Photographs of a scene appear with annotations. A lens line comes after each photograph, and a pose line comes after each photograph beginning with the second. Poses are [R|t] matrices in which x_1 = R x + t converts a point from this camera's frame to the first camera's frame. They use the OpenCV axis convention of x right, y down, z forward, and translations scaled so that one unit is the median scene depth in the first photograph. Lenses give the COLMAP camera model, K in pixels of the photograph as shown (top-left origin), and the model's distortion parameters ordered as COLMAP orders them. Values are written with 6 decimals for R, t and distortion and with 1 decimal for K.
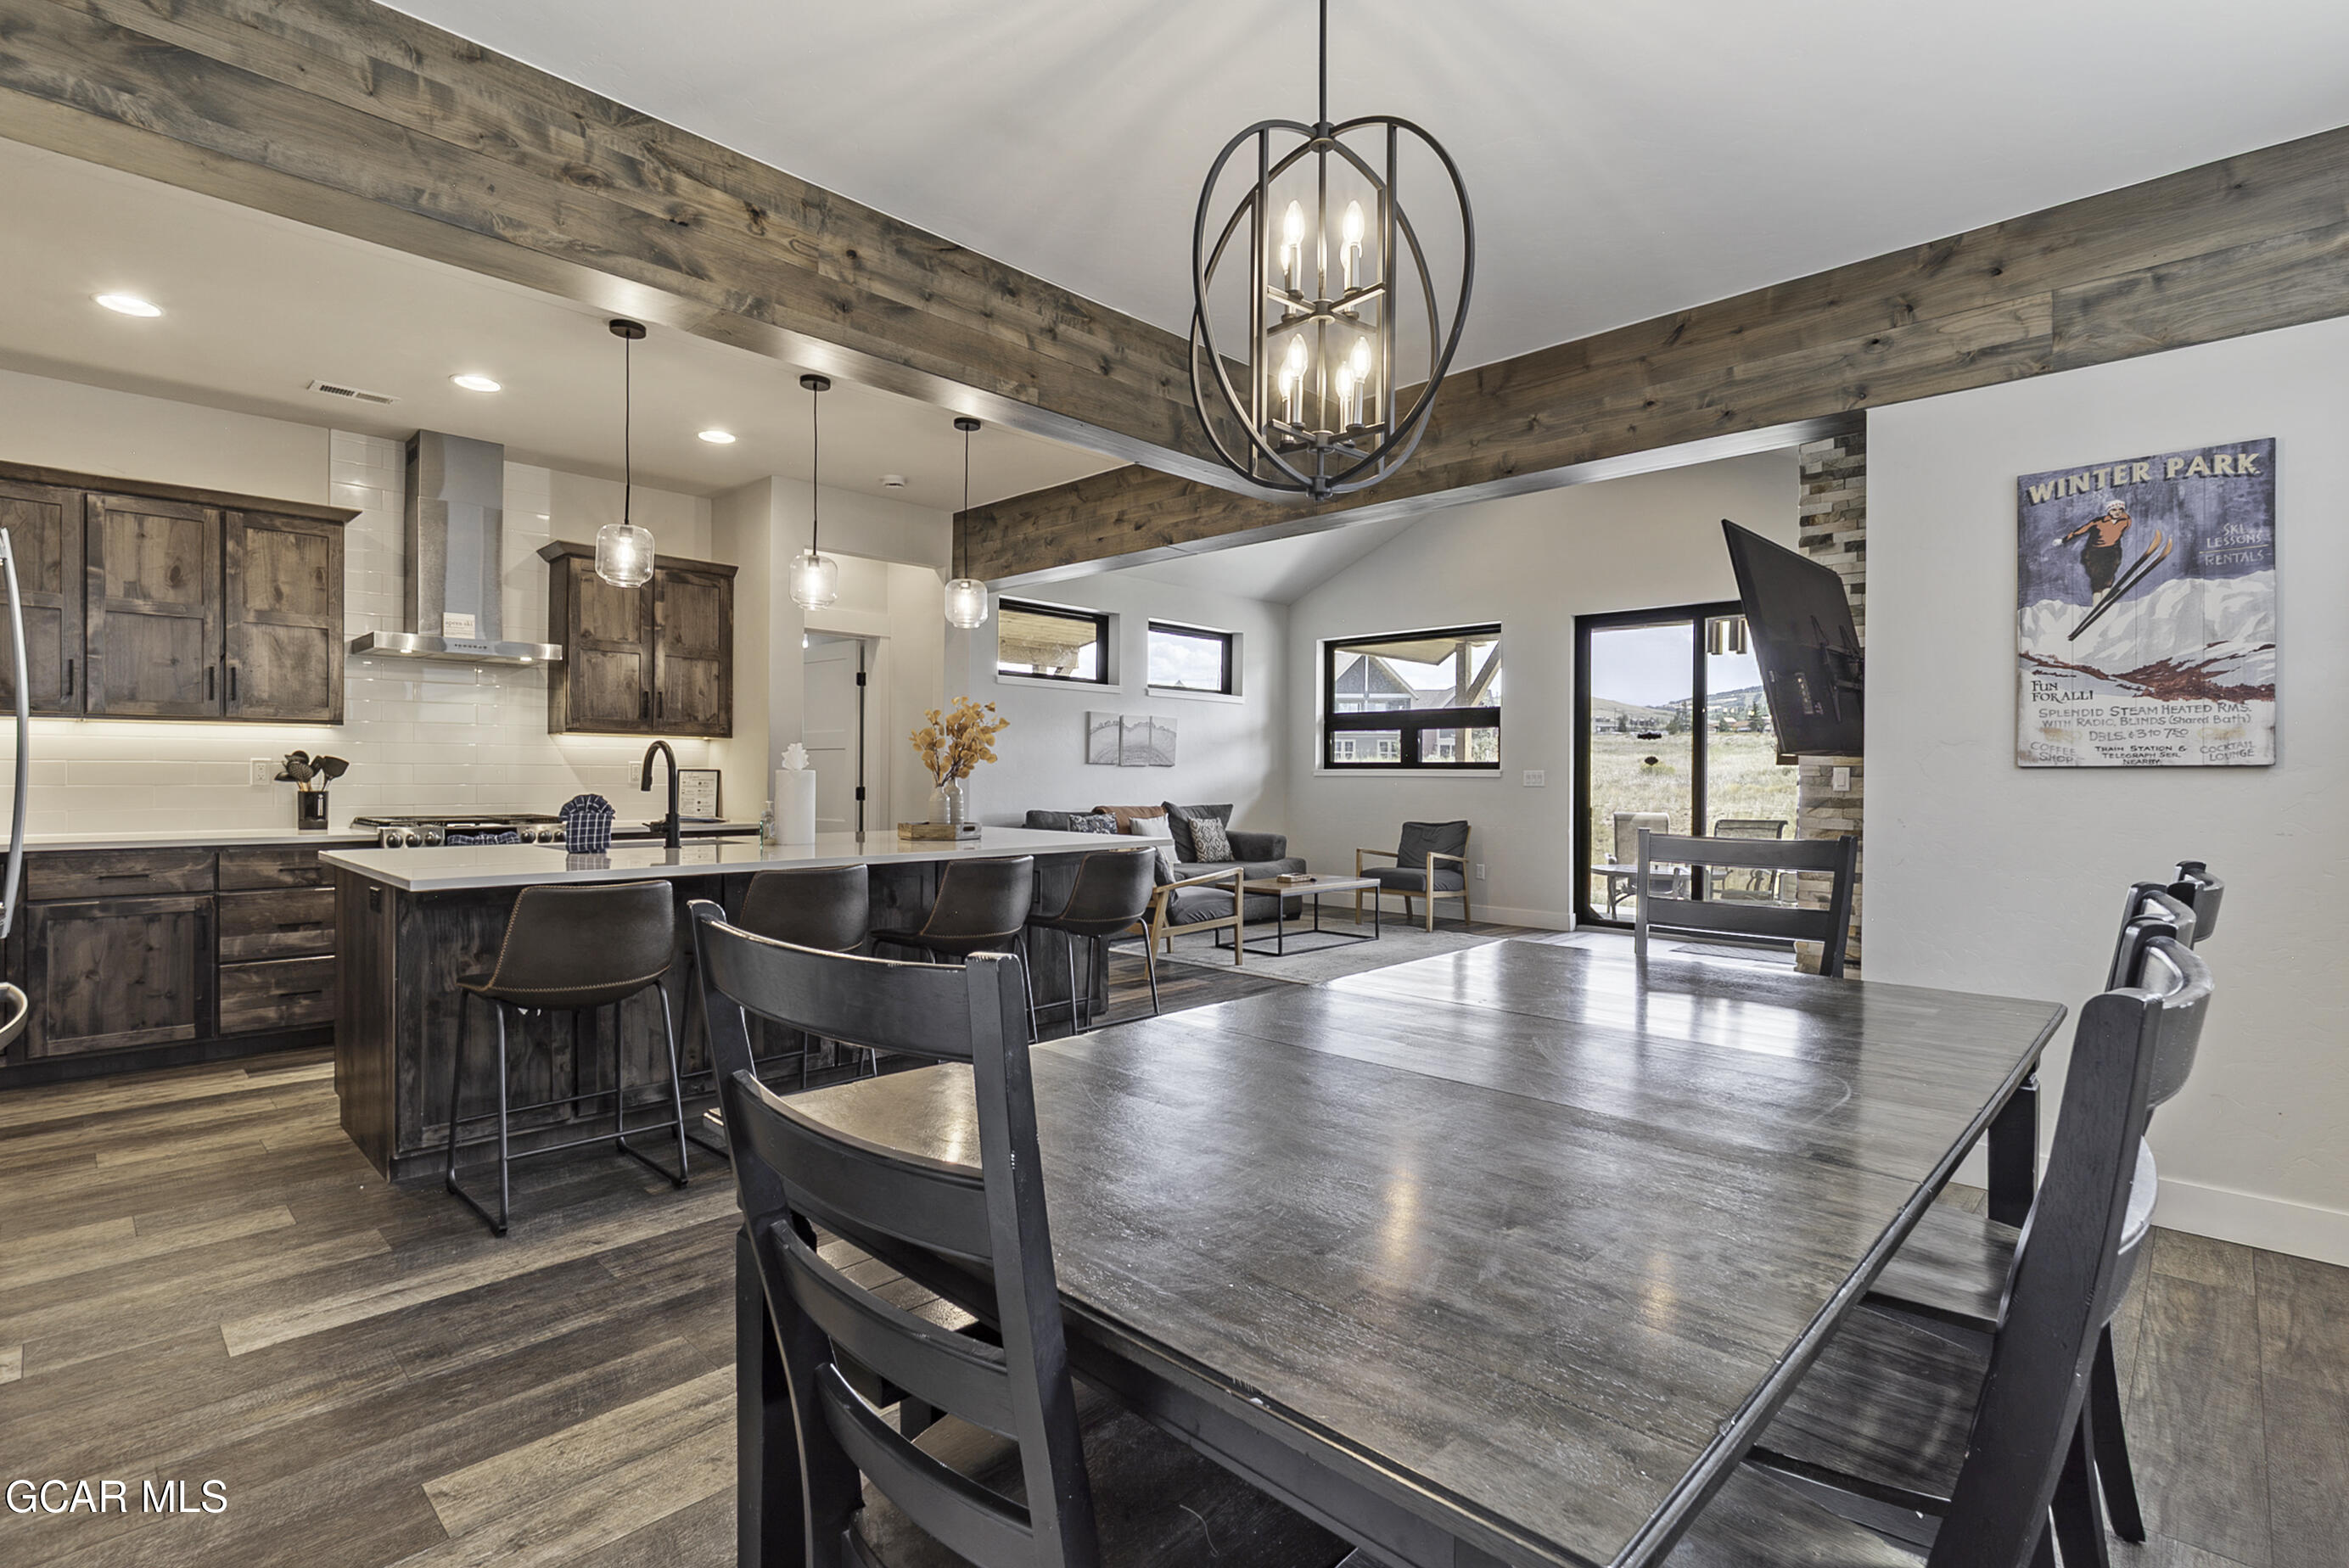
lens RADIAL K [[1096.4, 0, 1174.5], [0, 1096.4, 784.0], [0, 0, 1]] dist [-0.013783, 0.000777]
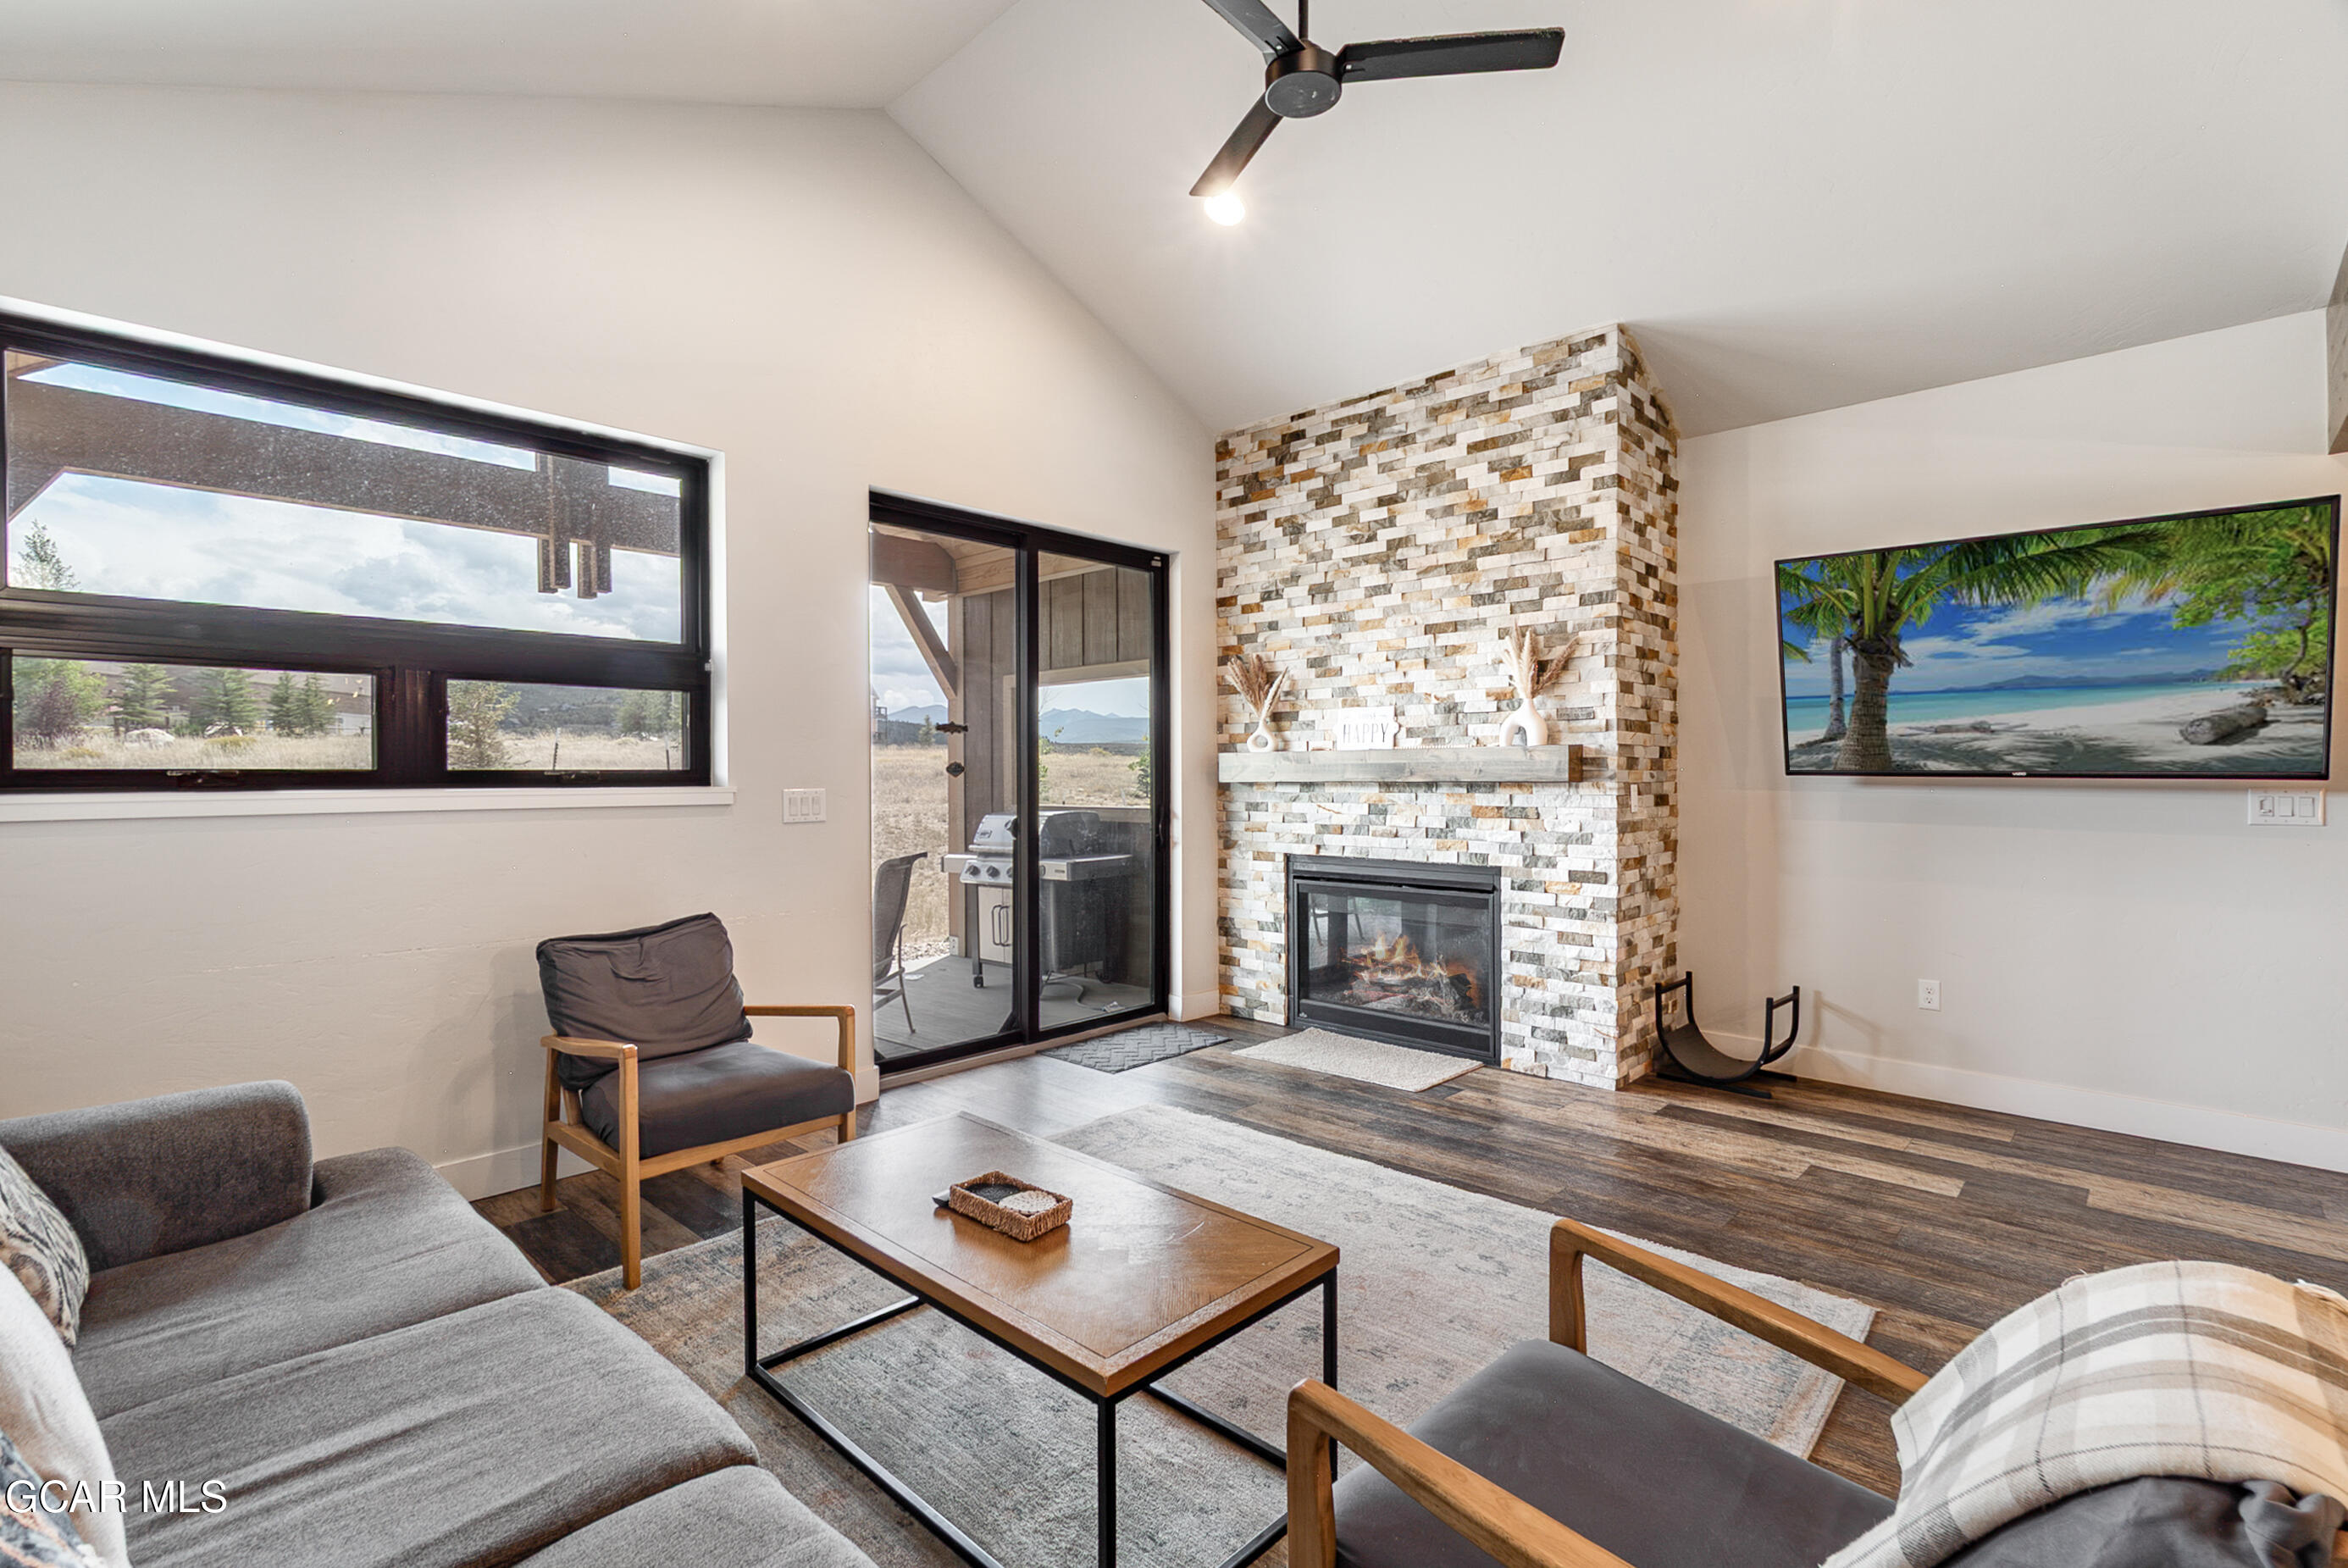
lens RADIAL K [[1069.9, 0, 1163.7], [0, 1069.9, 785.1], [0, 0, 1]] dist [0.010154, 0.000042]
pose [[-0.010273, -0.016870, 0.999805, -0.251651], [0.010222, 0.999804, 0.016975, -0.037867], [-0.999895, 0.010394, -0.010098, 1.577671]]
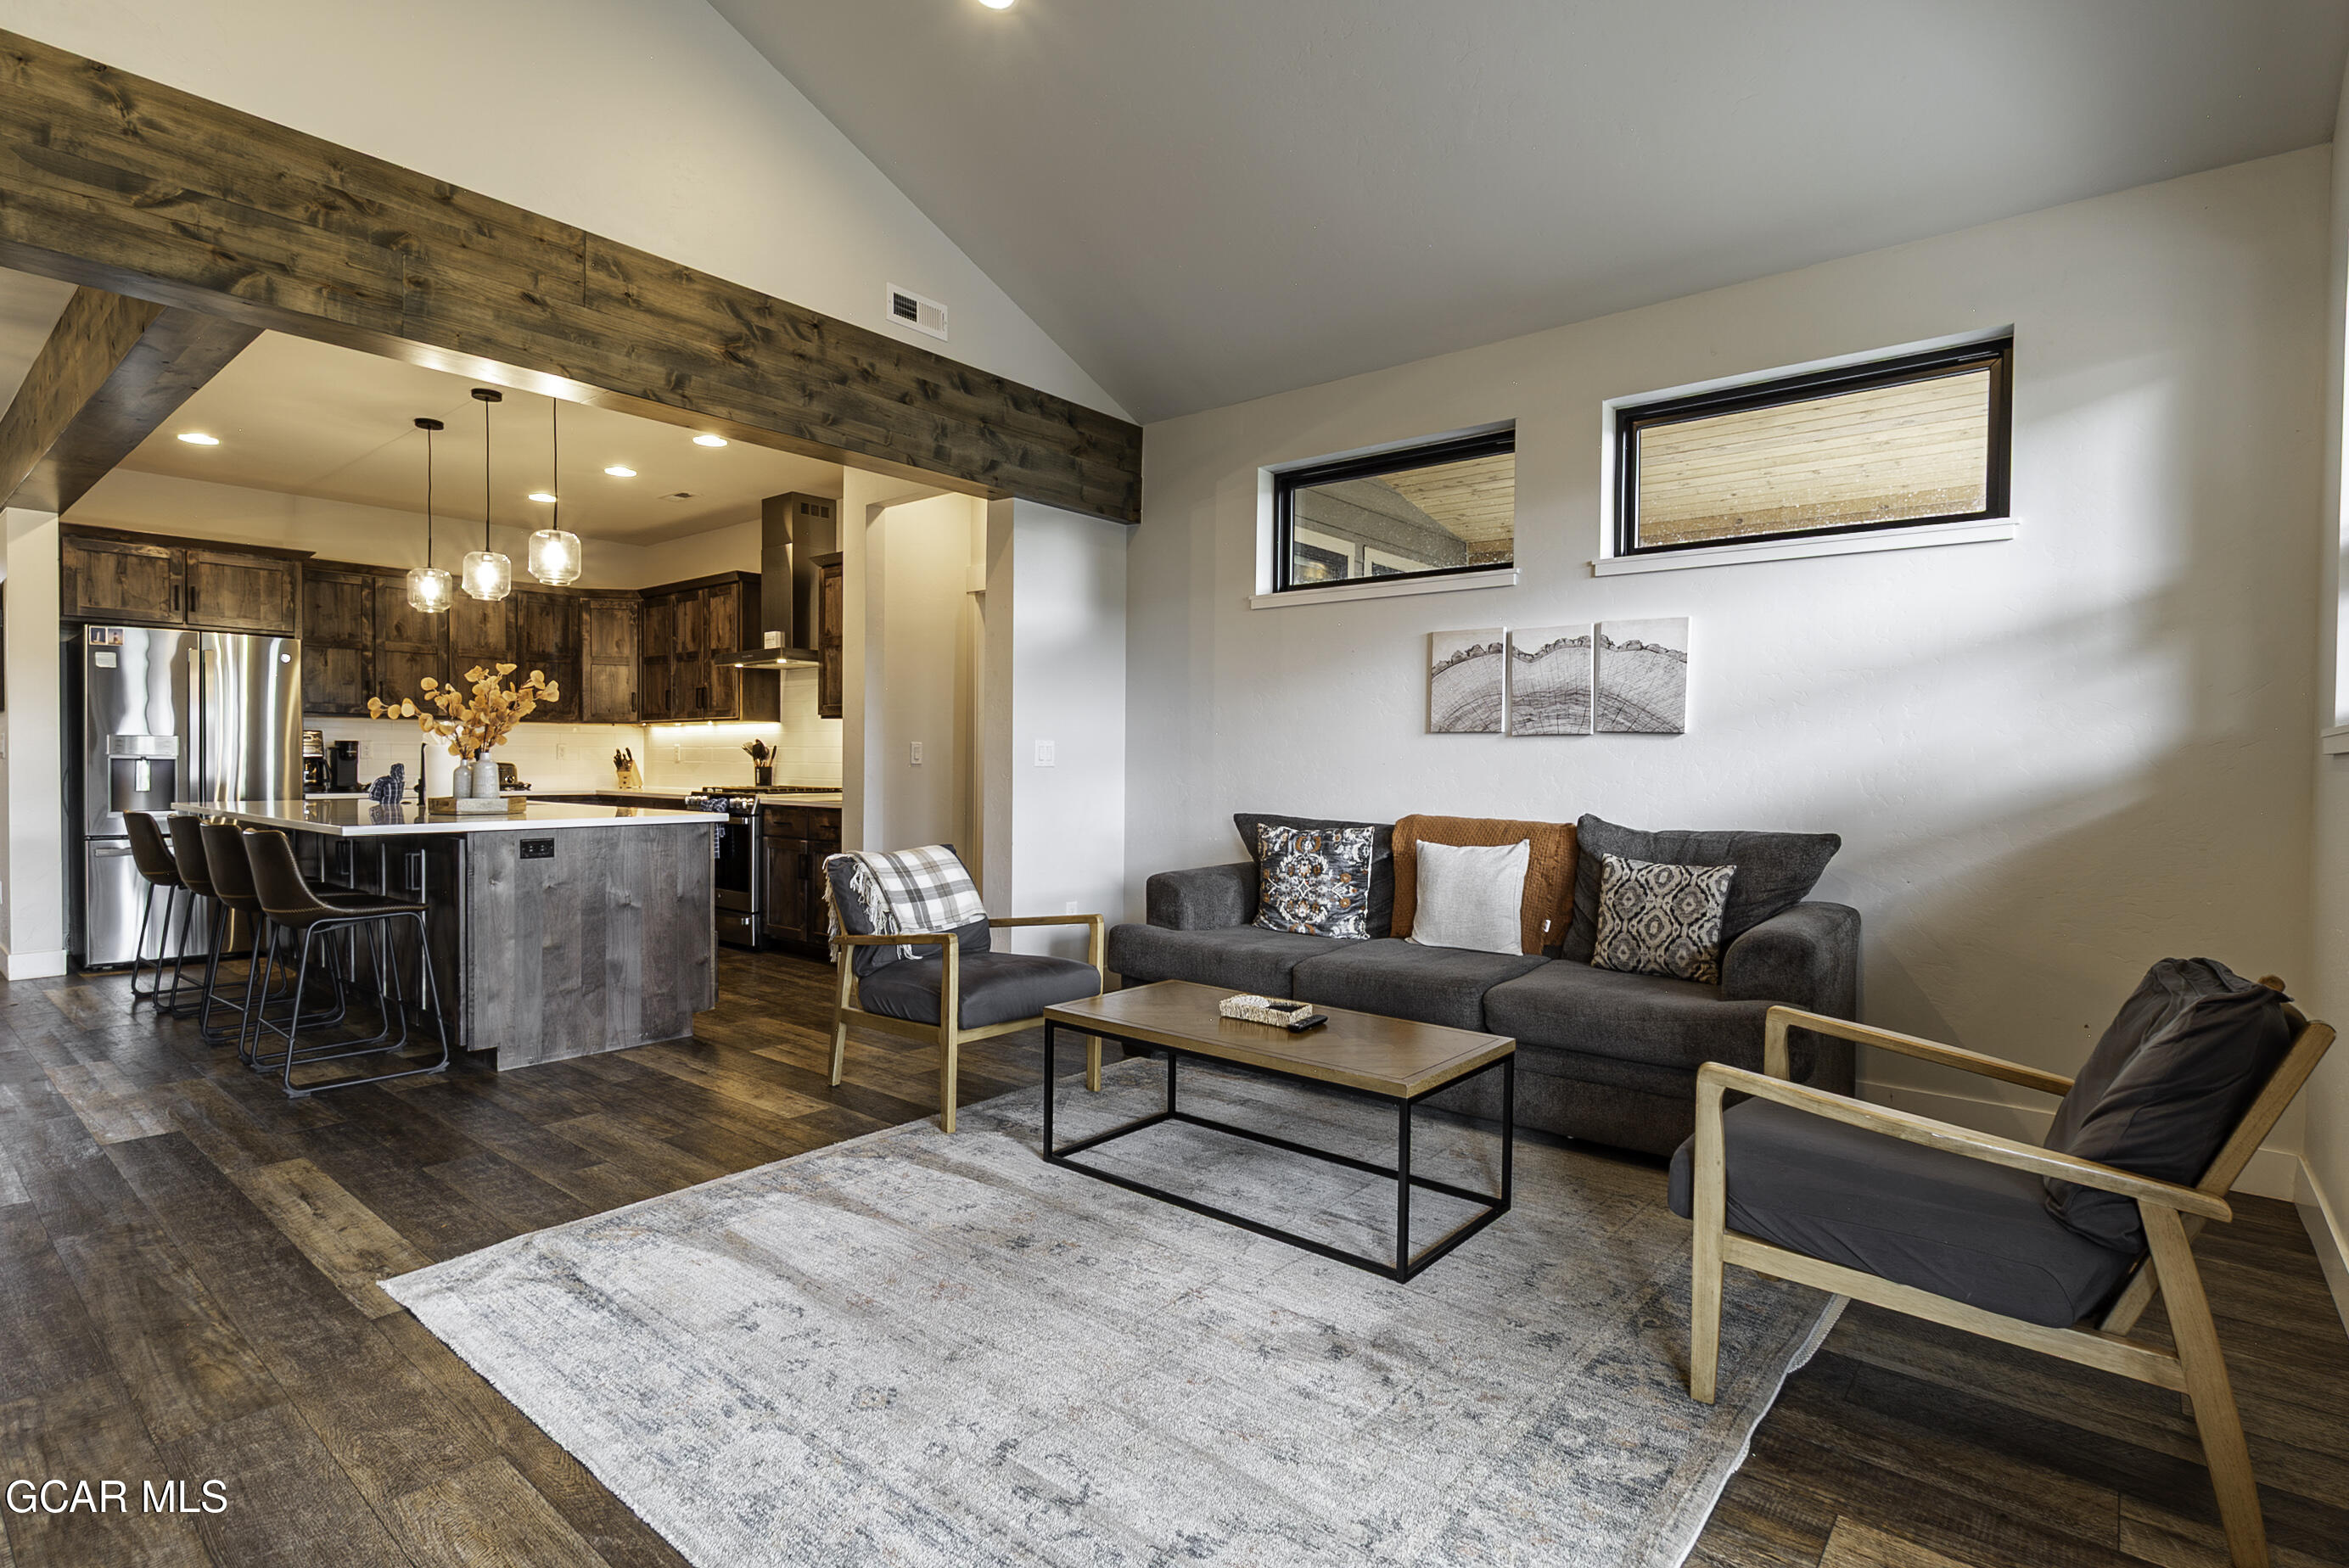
lens RADIAL K [[1157.7, 0, 1159.7], [0, 1157.7, 775.1], [0, 0, 1]] dist [0.001233, 0.000267]
pose [[0.060133, 0.007096, -0.998165, 0.843438], [-0.015648, 0.999859, 0.006166, 0.000302], [0.998068, 0.015249, 0.060236, 1.531970]]
